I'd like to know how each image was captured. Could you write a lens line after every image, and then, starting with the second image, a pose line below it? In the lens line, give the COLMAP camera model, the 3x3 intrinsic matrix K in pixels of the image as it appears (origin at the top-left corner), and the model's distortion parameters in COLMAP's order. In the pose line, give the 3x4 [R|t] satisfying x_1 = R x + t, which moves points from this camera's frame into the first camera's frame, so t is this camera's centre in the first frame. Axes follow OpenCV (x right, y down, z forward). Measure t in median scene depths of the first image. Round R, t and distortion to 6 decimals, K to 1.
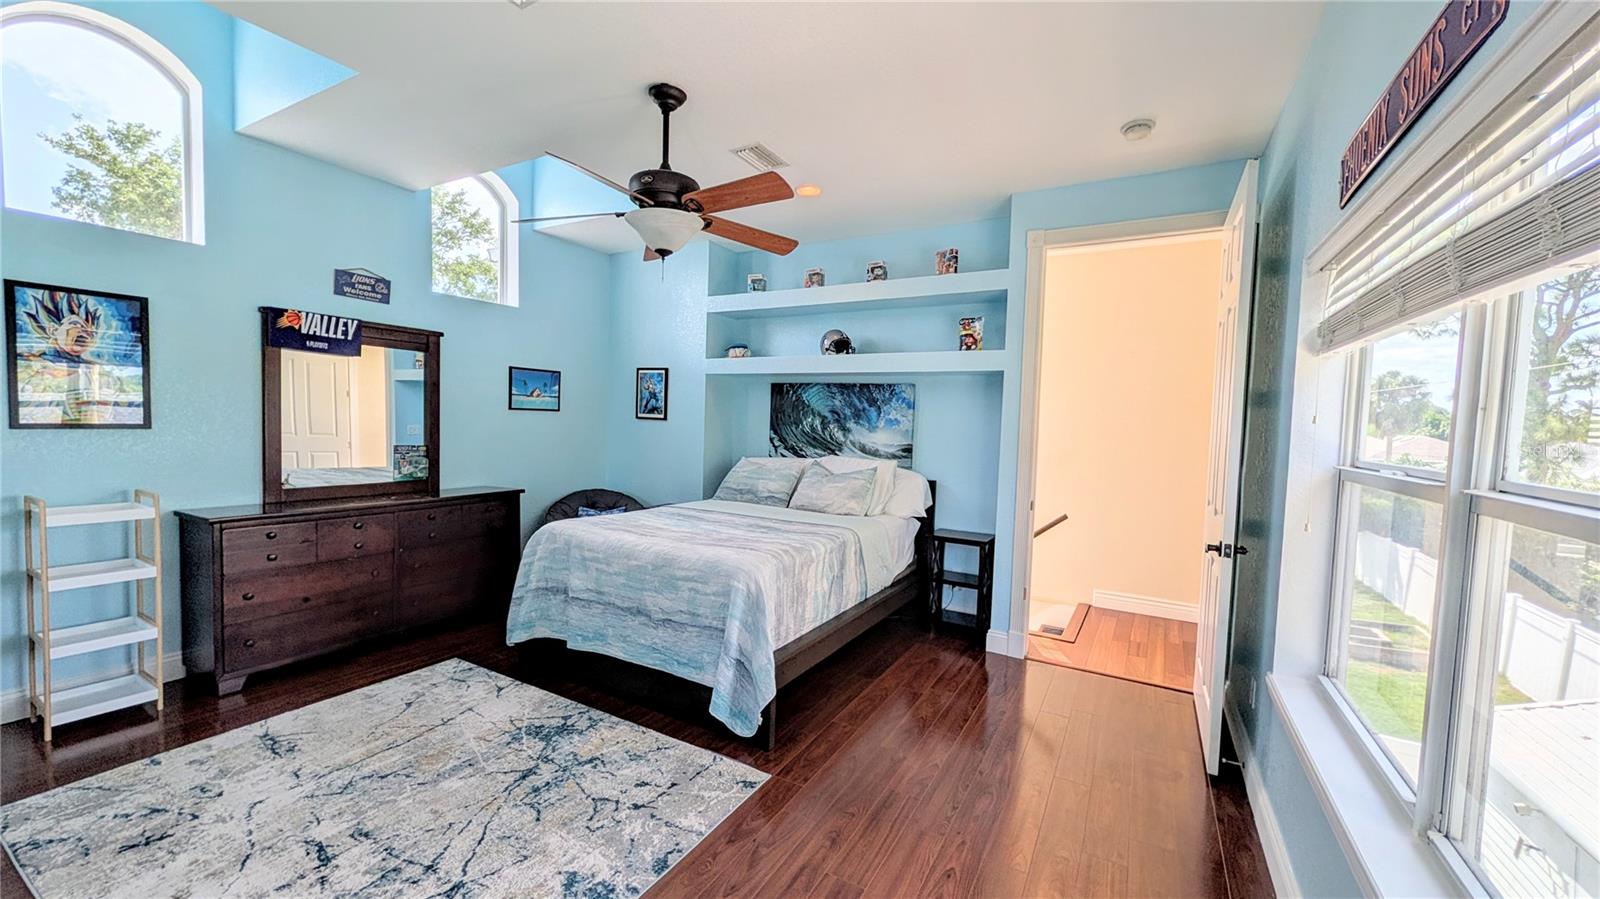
lens RADIAL K [[612.4, 0, 803.2], [0, 612.4, 452.5], [0, 0, 1]] dist [-0.000351, -0.000042]
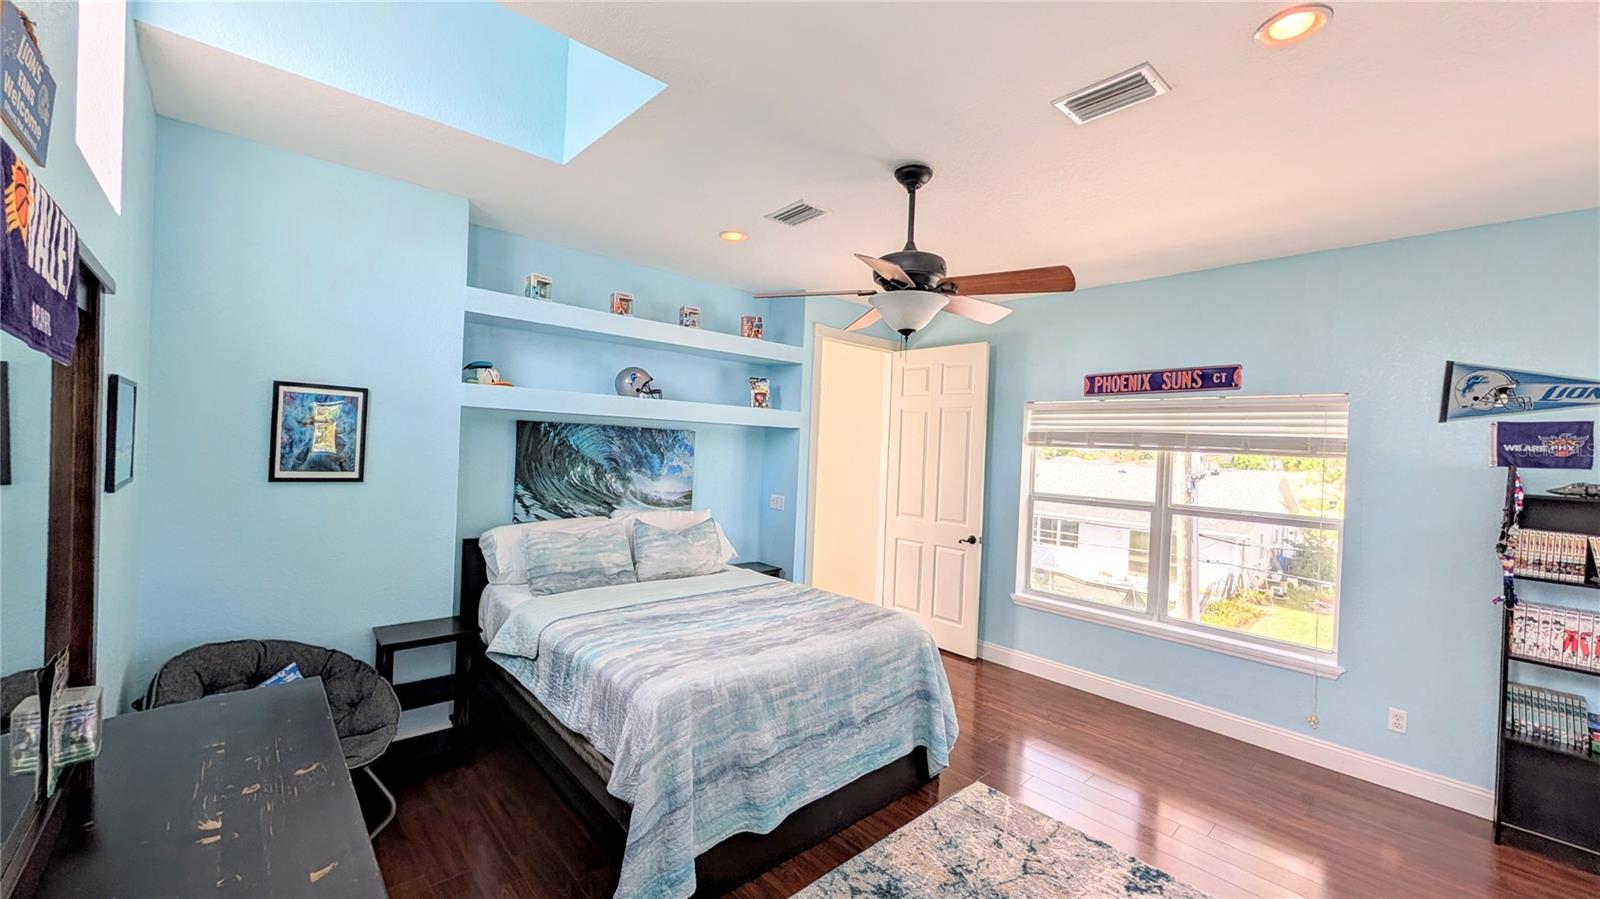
lens RADIAL K [[612.4, 0, 804.0], [0, 612.4, 447.0], [0, 0, 1]] dist [-0.000351, -0.000042]
pose [[0.312380, -0.022448, 0.949692, -0.686992], [0.019487, 0.999662, 0.017220, -0.094011], [-0.949757, 0.013128, 0.312712, 0.483414]]
